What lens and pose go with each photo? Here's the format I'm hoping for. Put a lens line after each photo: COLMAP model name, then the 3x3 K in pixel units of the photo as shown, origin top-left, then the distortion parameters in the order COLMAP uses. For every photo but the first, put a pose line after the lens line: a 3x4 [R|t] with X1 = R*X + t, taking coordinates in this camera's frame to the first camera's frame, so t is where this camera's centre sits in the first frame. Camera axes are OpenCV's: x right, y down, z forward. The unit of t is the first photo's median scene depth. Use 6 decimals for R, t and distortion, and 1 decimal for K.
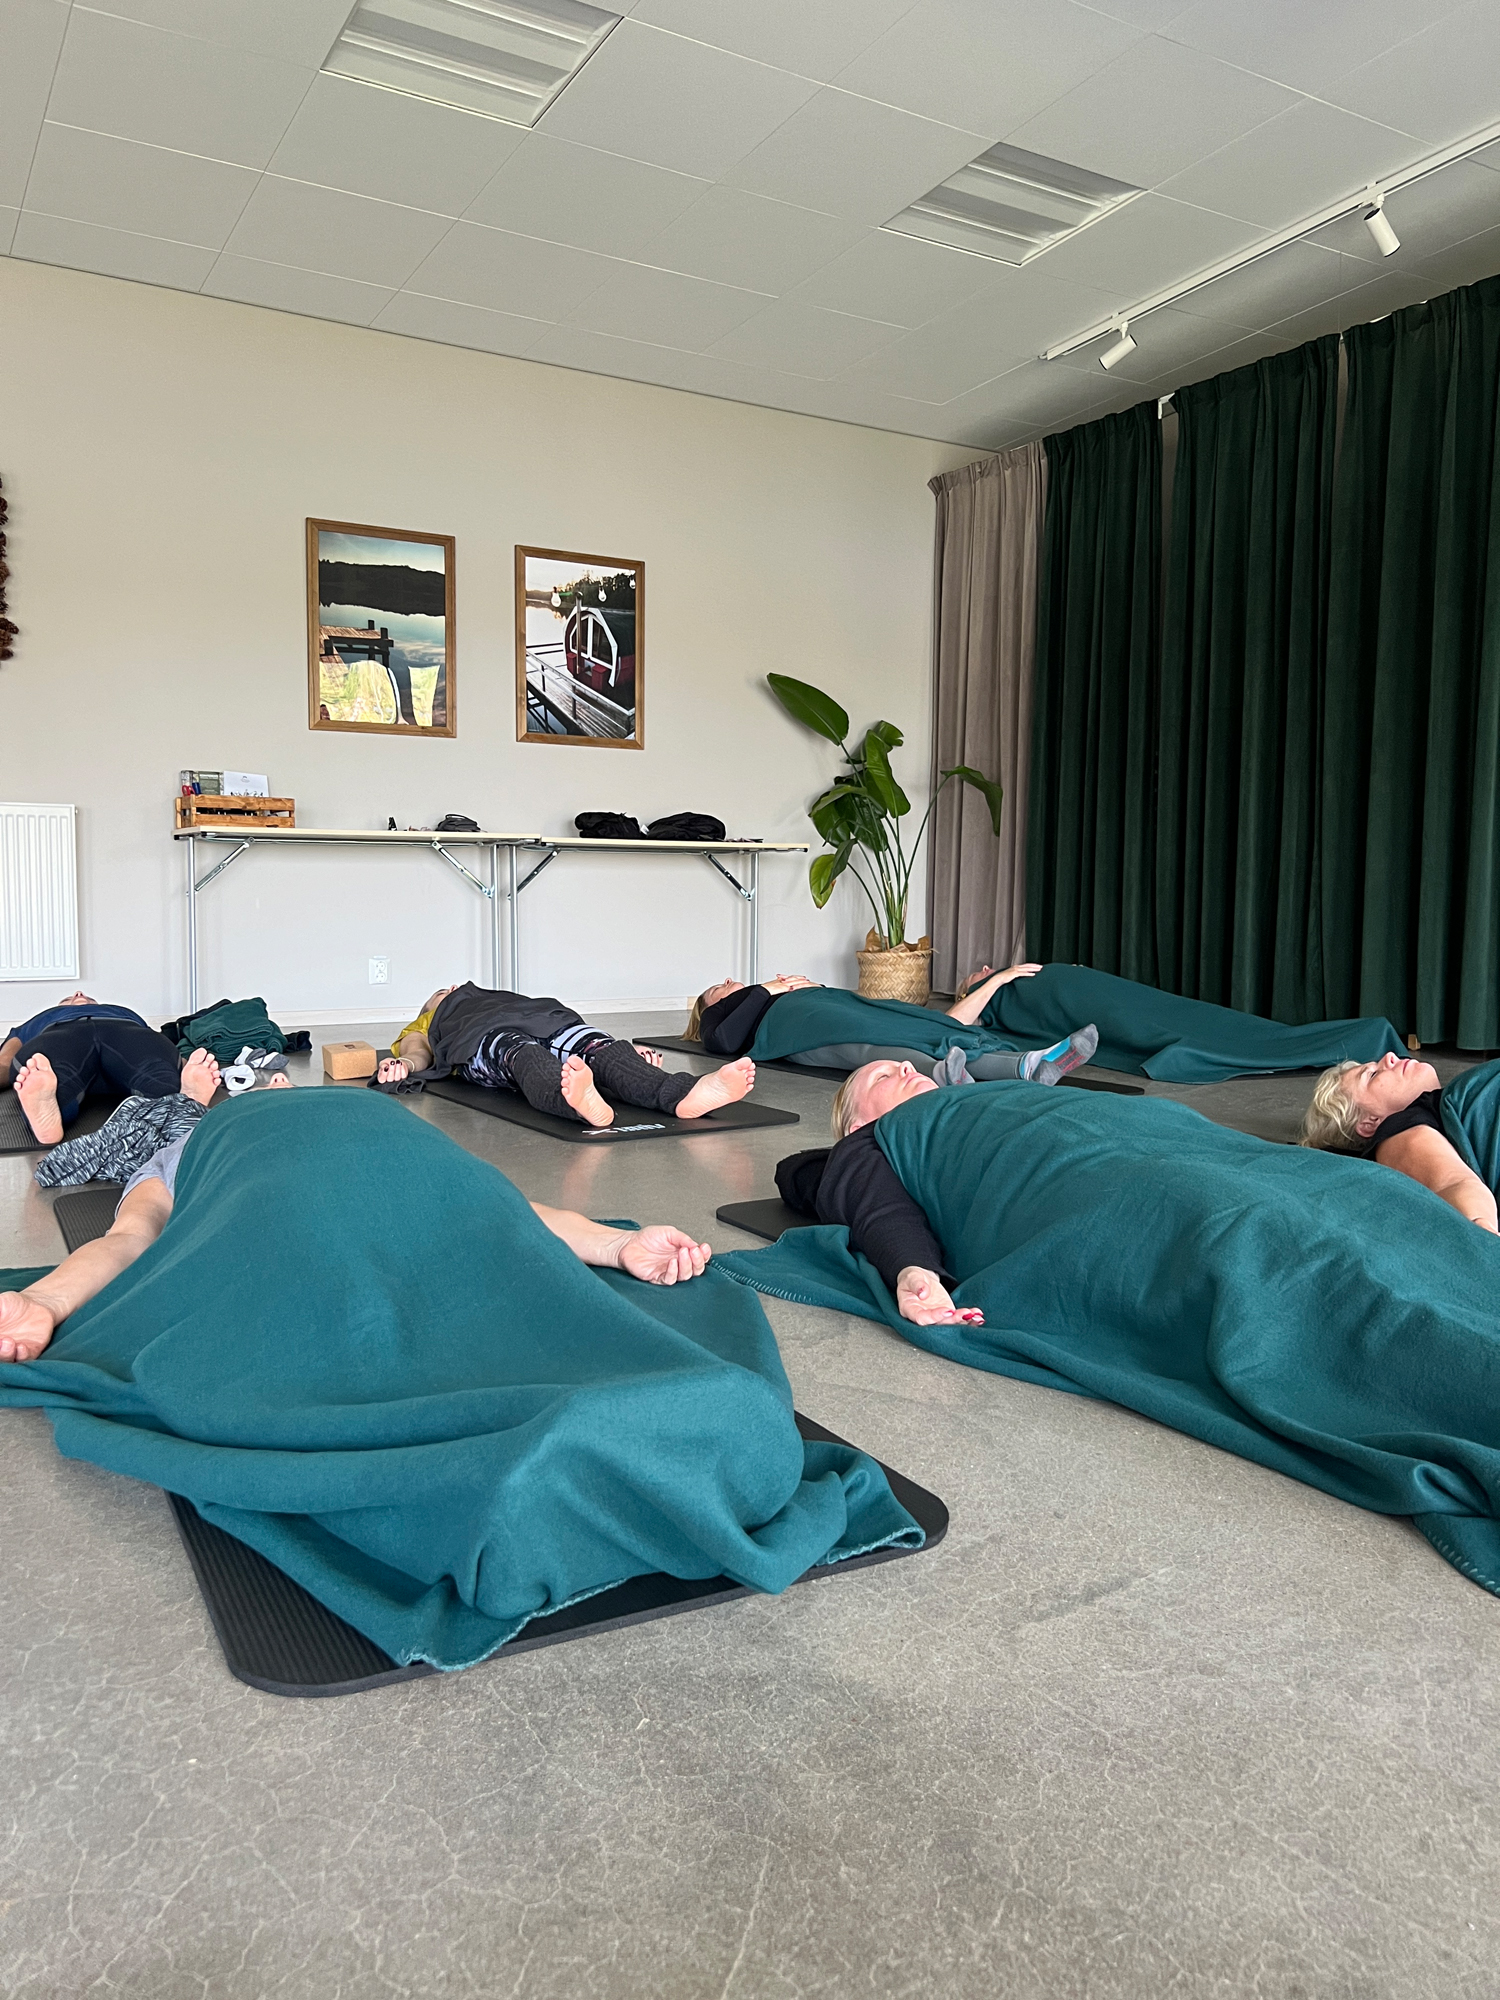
lens RADIAL K [[1479.7, 0, 750.0], [0, 1479.7, 1000.0], [0, 0, 1]] dist [0.001978, -0.004348]
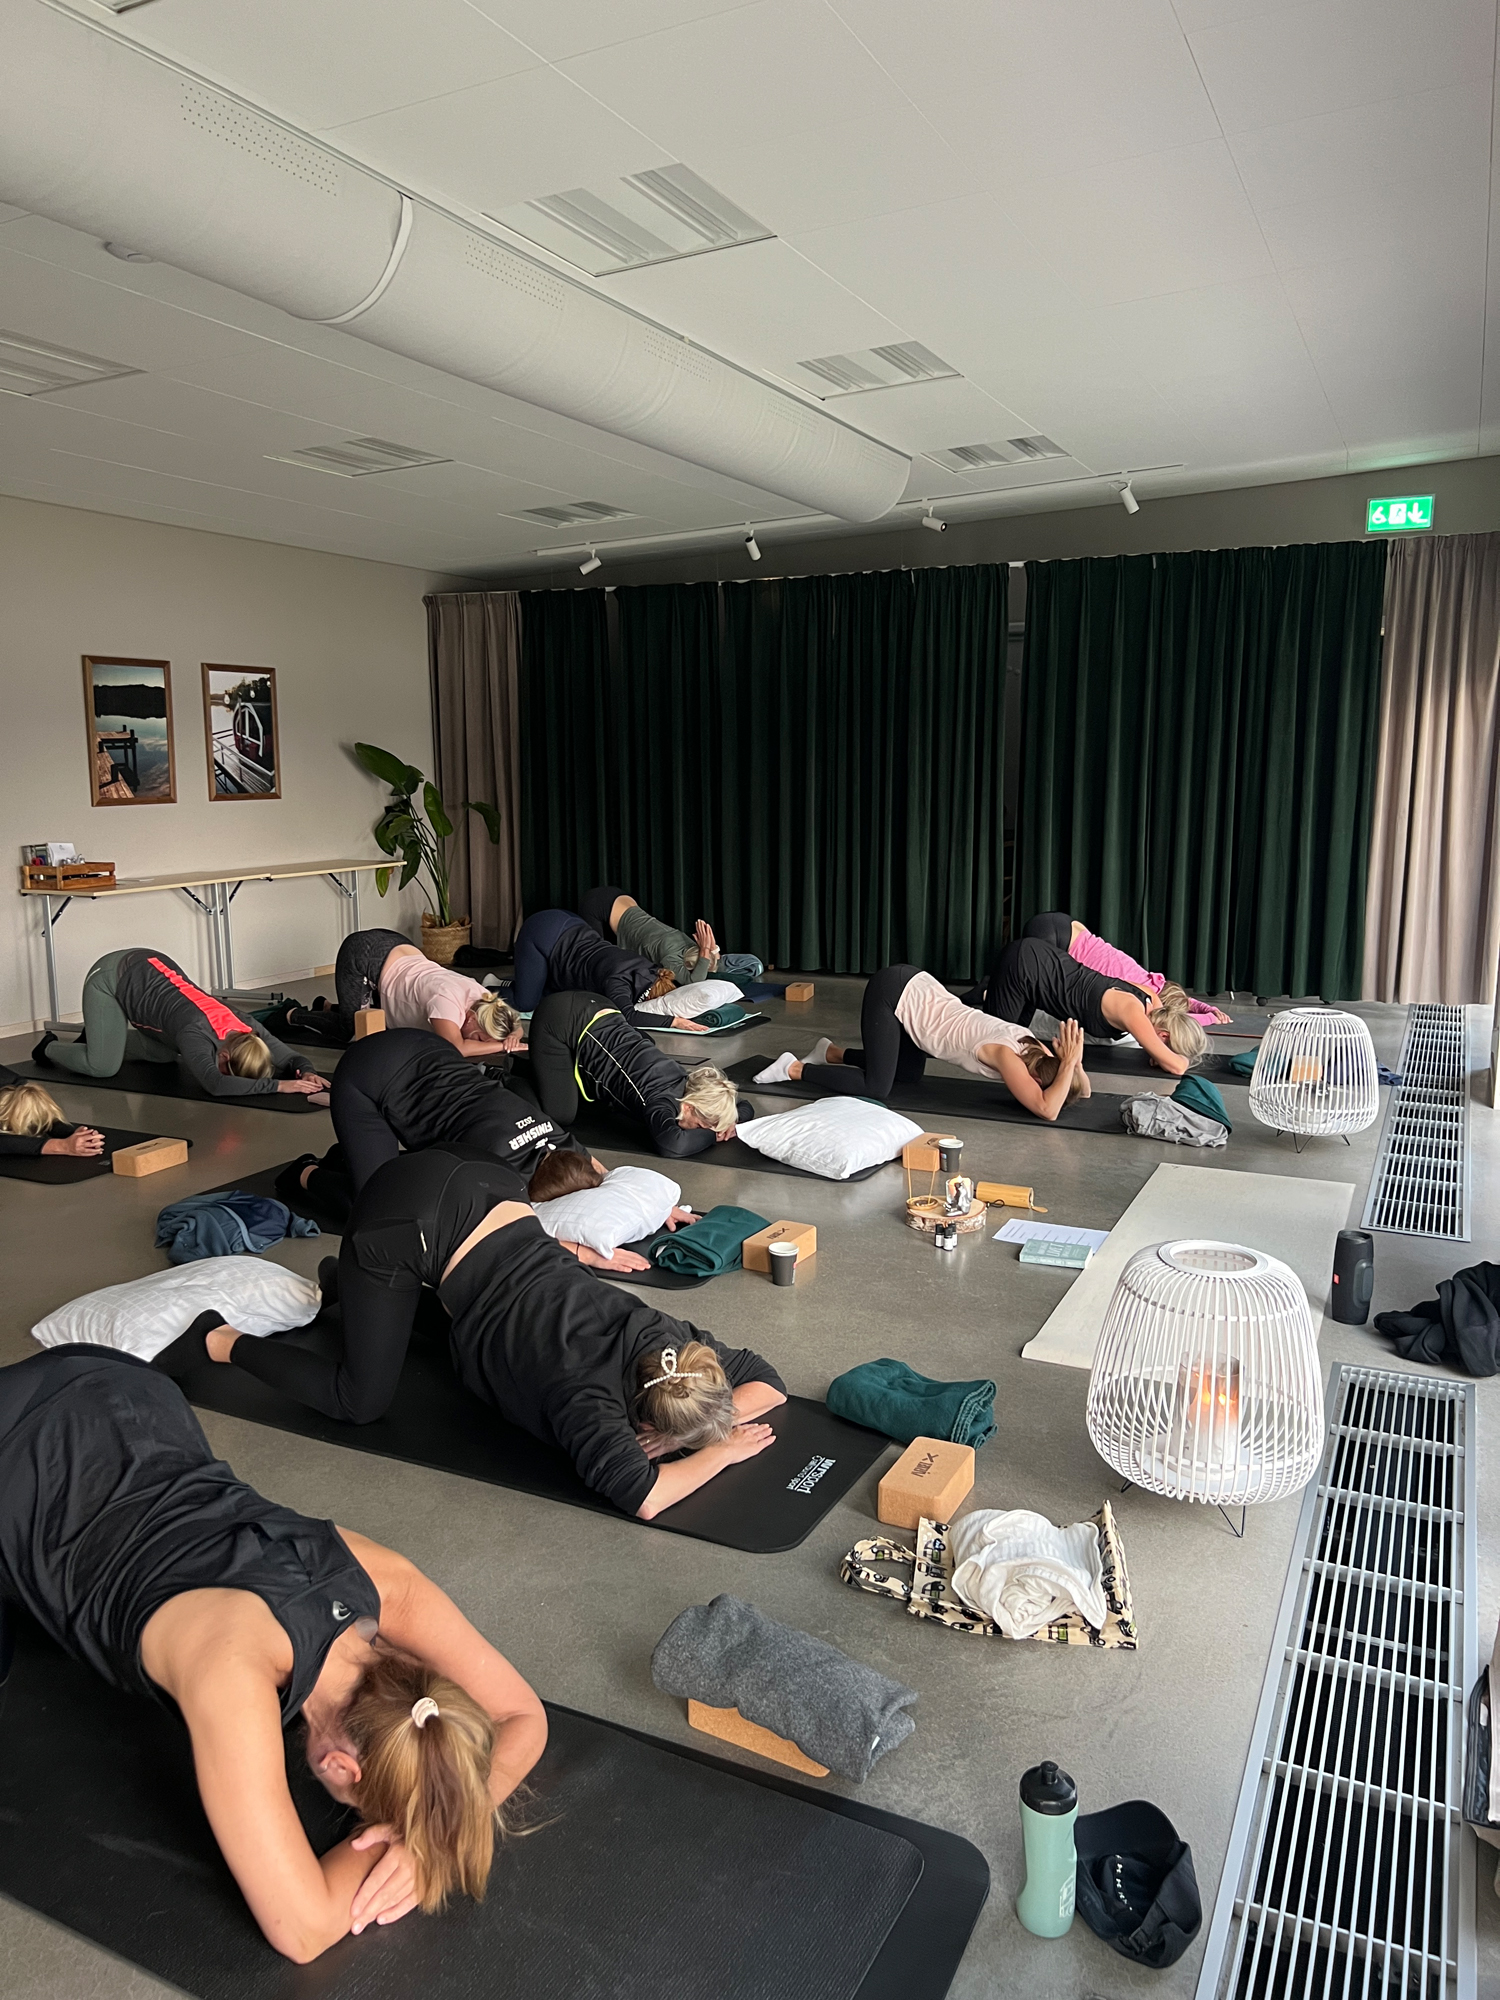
lens RADIAL K [[1479.7, 0, 750.0], [0, 1479.7, 1000.0], [0, 0, 1]] dist [0.001978, -0.004348]
pose [[0.822968, -0.106810, 0.557957, -0.538925], [0.058062, 0.992837, 0.104420, -0.102720], [-0.565113, -0.053538, 0.823274, -0.465977]]
